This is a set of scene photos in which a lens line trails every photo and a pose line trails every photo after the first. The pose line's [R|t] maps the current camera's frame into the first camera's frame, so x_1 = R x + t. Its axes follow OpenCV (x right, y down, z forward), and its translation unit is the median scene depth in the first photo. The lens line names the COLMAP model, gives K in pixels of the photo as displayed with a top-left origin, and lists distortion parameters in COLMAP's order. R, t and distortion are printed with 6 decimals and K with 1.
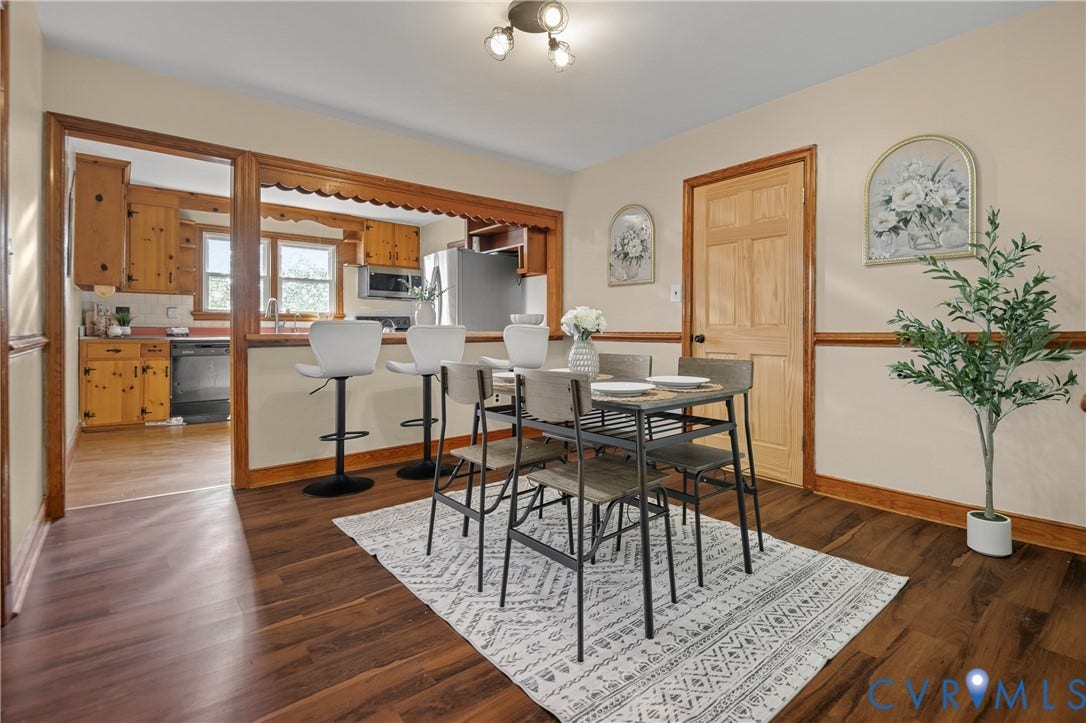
lens RADIAL K [[512.1, 0, 555.2], [0, 512.1, 336.2], [0, 0, 1]] dist [0.009163, -0.008648]
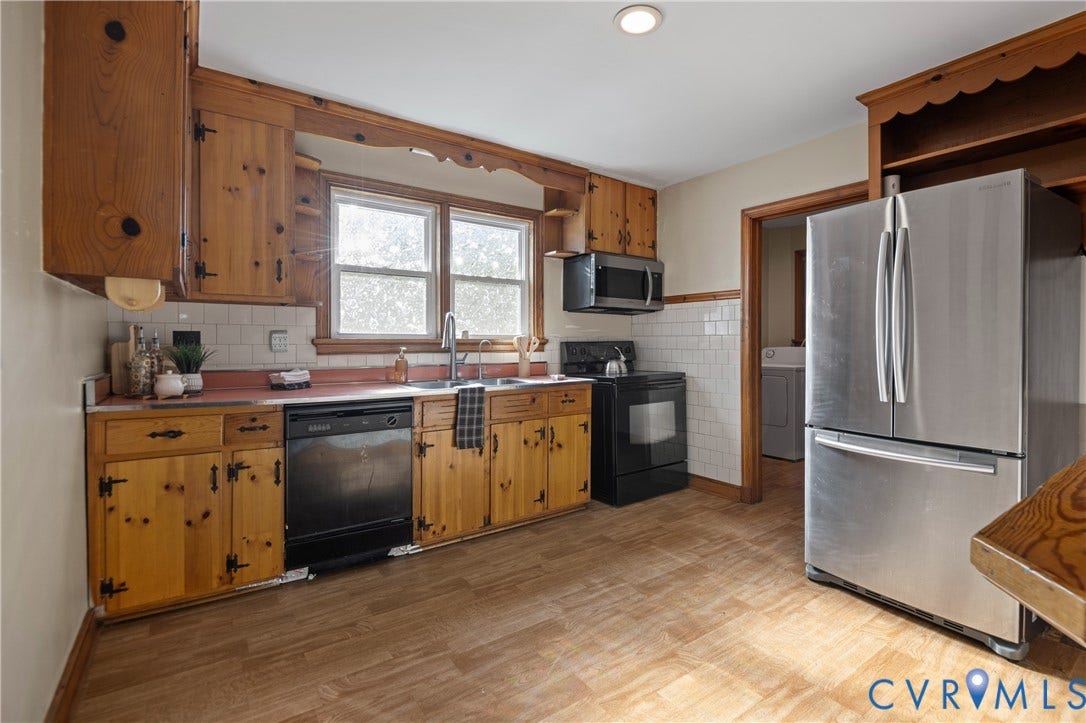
lens RADIAL K [[487.9, 0, 550.9], [0, 487.9, 352.3], [0, 0, 1]] dist [-0.003668, -0.000916]
pose [[0.997277, -0.004127, -0.073638, -0.582191], [0.004633, 0.999967, 0.006698, -0.048534], [0.073608, -0.007021, 0.997263, 0.707976]]
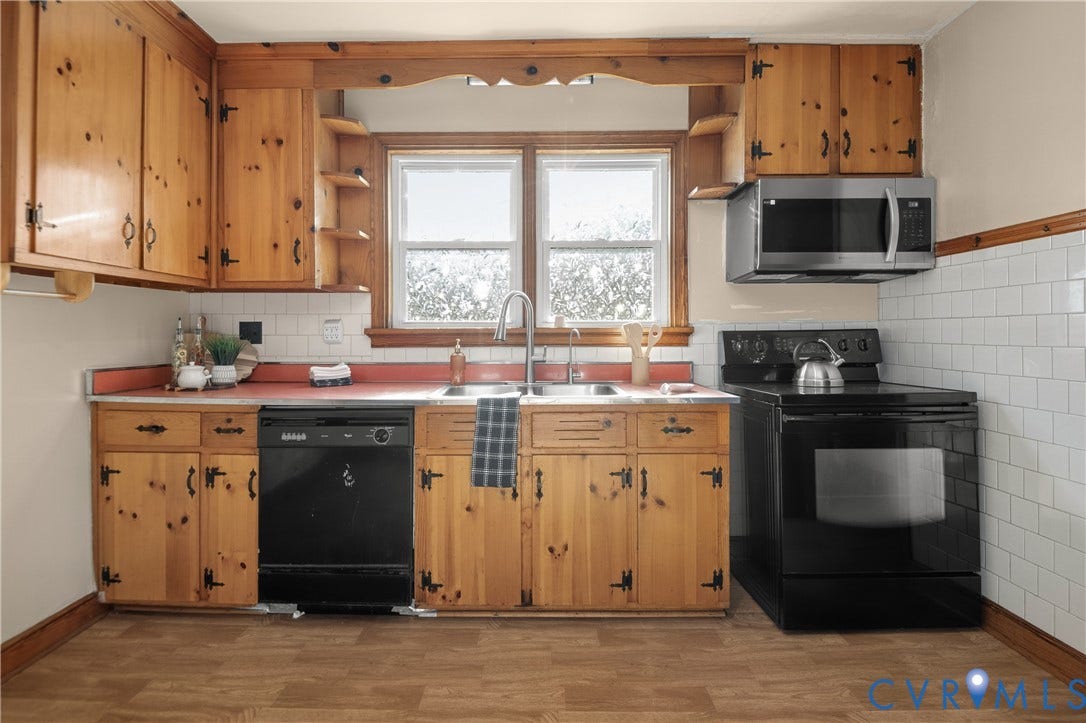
lens RADIAL K [[512.1, 0, 537.2], [0, 512.1, 340.0], [0, 0, 1]] dist [0.009163, -0.008648]
pose [[0.765296, -0.002818, -0.643672, -0.406382], [-0.001101, 0.999983, -0.005687, -0.047818], [0.643678, 0.005061, 0.765280, 1.016552]]
